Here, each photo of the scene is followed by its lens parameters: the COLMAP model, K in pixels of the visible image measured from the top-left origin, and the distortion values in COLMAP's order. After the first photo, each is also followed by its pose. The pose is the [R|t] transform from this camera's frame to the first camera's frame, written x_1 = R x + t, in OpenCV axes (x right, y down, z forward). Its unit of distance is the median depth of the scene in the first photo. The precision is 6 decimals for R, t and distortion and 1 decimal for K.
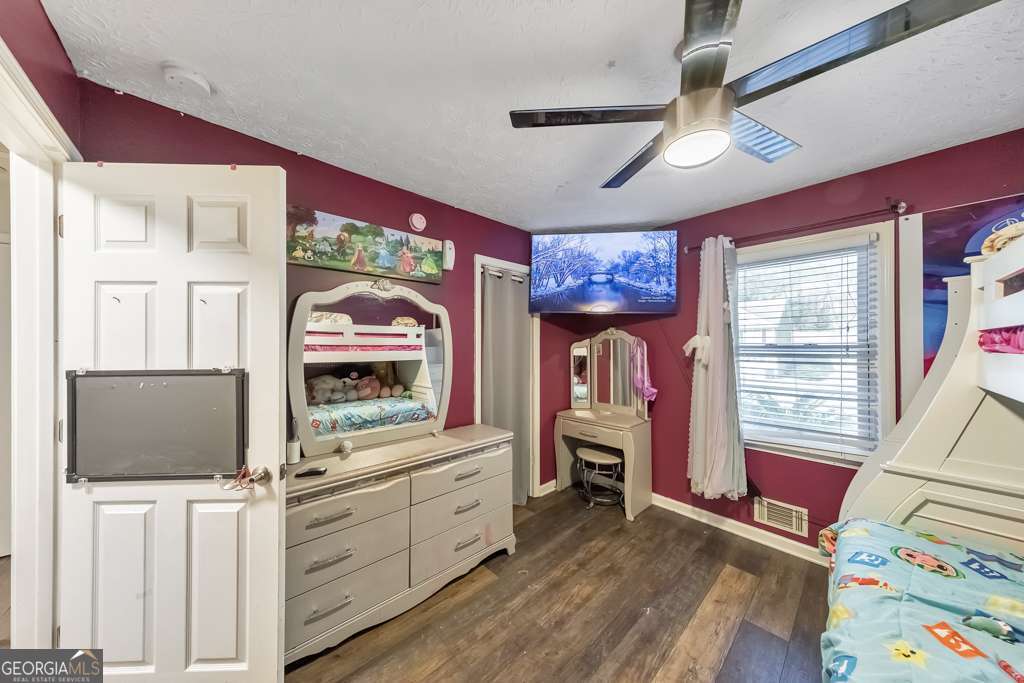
lens RADIAL K [[327.6, 0, 512.3], [0, 327.6, 344.9], [0, 0, 1]] dist [0.000479, 0.000041]
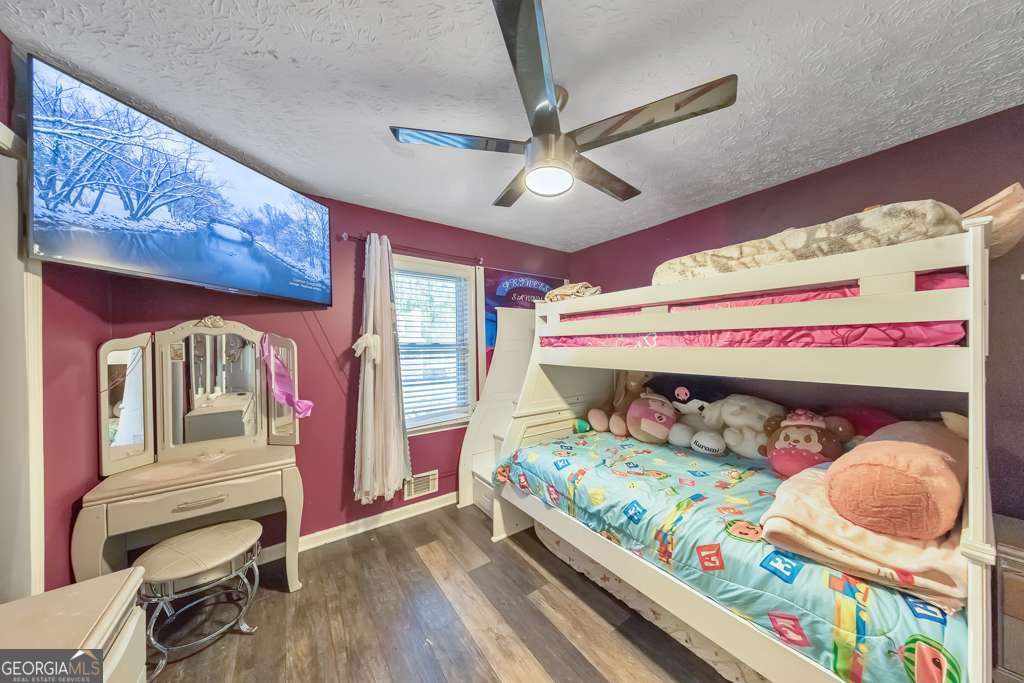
lens RADIAL K [[327.6, 0, 512.3], [0, 327.6, 344.9], [0, 0, 1]] dist [0.000479, 0.000041]
pose [[0.104643, 0.000184, 0.994510, -0.290171], [0.002822, 0.999996, -0.000482, 0.004336], [-0.994506, 0.002857, 0.104642, 0.443590]]
